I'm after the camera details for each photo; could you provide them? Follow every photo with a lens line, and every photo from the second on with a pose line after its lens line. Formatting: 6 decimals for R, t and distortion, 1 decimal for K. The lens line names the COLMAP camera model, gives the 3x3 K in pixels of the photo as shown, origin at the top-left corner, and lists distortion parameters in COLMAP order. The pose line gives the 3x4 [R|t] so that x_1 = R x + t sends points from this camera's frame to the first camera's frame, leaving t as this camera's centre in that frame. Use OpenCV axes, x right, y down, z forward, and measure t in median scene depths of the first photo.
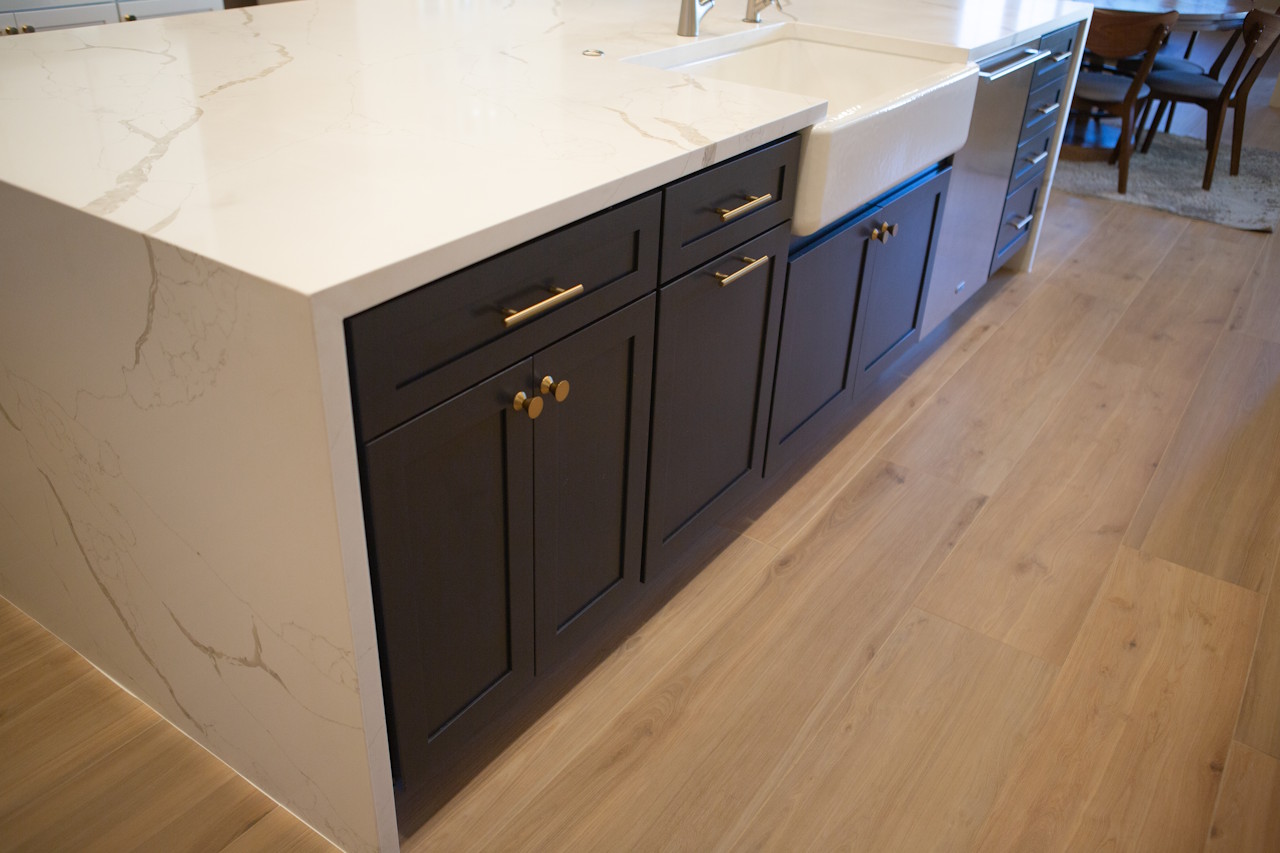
lens RADIAL K [[1038.3, 0, 645.6], [0, 1038.3, 427.7], [0, 0, 1]] dist [-0.088188, 0.097350]
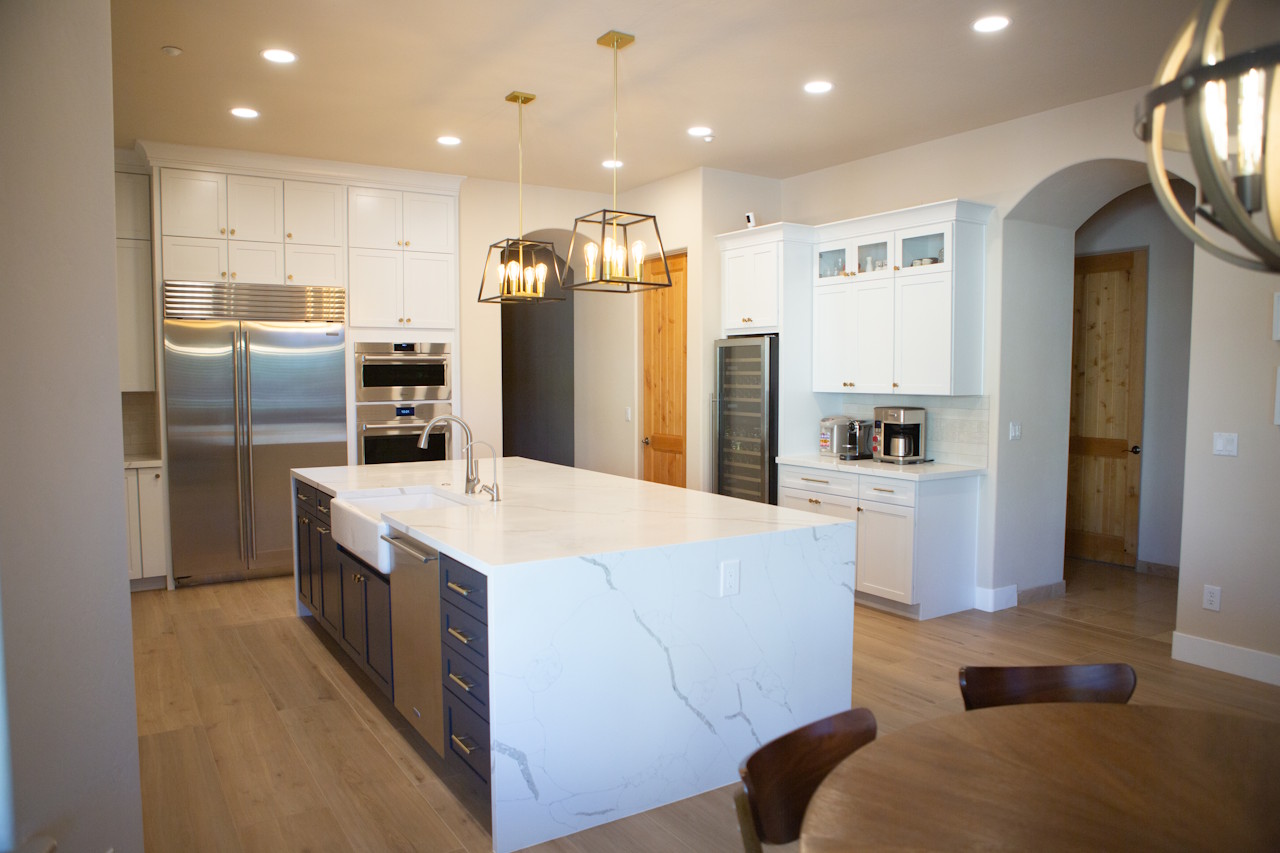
lens RADIAL K [[878.0, 0, 645.9], [0, 878.0, 430.0], [0, 0, 1]] dist [-0.112599, 0.086146]
pose [[-0.383061, 0.015350, -0.923595, 1.820332], [-0.482946, 0.848994, 0.214412, -1.237458], [0.787418, 0.528179, -0.317804, 2.113880]]
